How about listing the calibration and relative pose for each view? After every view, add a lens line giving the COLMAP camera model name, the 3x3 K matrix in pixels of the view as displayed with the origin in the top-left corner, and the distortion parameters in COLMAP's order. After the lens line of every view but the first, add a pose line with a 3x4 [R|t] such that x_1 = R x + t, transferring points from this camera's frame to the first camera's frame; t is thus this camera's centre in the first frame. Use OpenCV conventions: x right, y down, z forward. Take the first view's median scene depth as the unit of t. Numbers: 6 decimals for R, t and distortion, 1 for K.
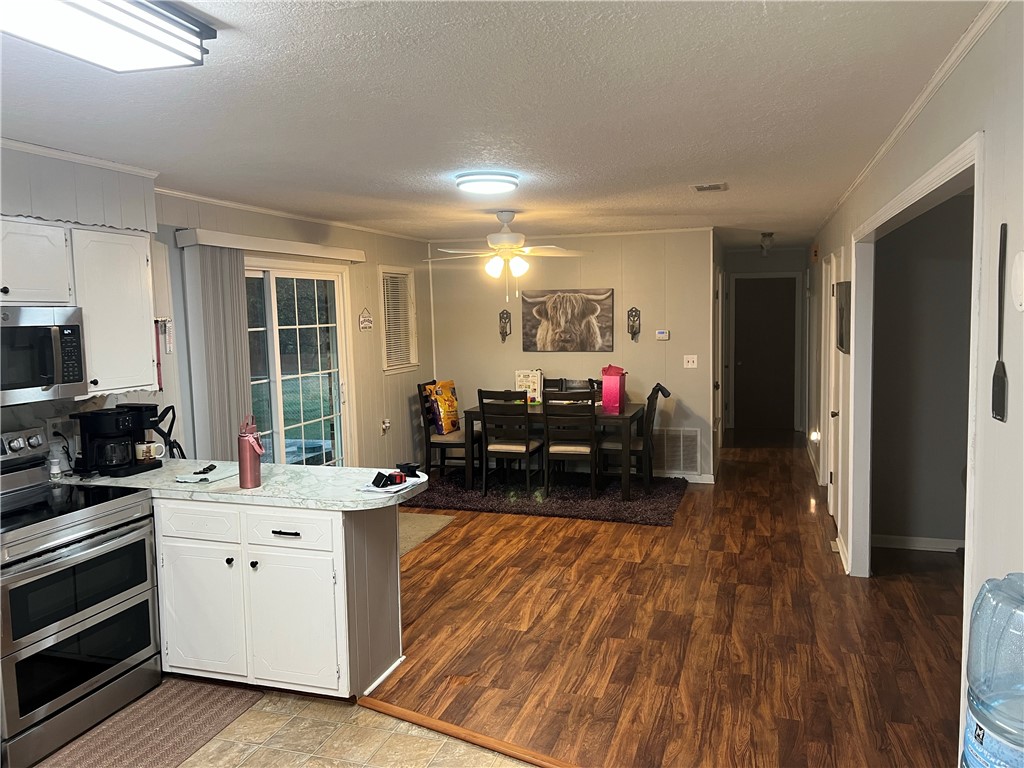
lens RADIAL K [[764.8, 0, 512.0], [0, 764.8, 384.0], [0, 0, 1]] dist [-0.000994, -0.000211]
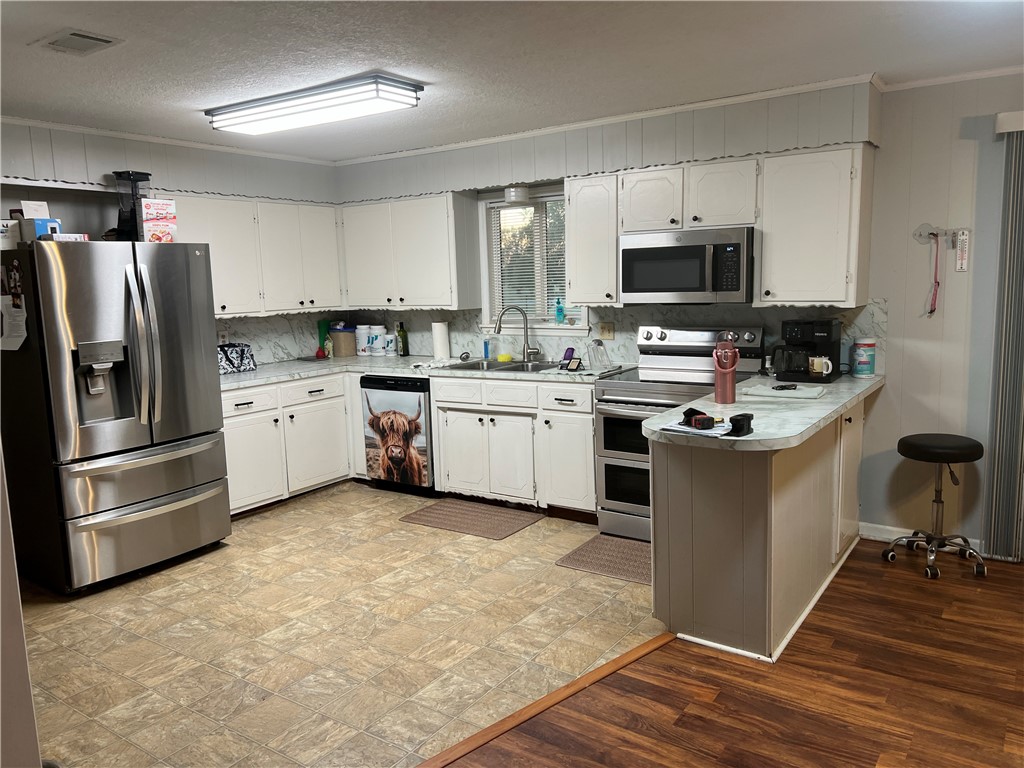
lens RADIAL K [[764.8, 0, 512.0], [0, 764.8, 384.0], [0, 0, 1]] dist [-0.000994, -0.000211]
pose [[-0.307452, 0.161392, -0.937777, 0.683527], [-0.053364, 0.981037, 0.186332, -0.062956], [0.950066, 0.107331, -0.293009, 1.009761]]
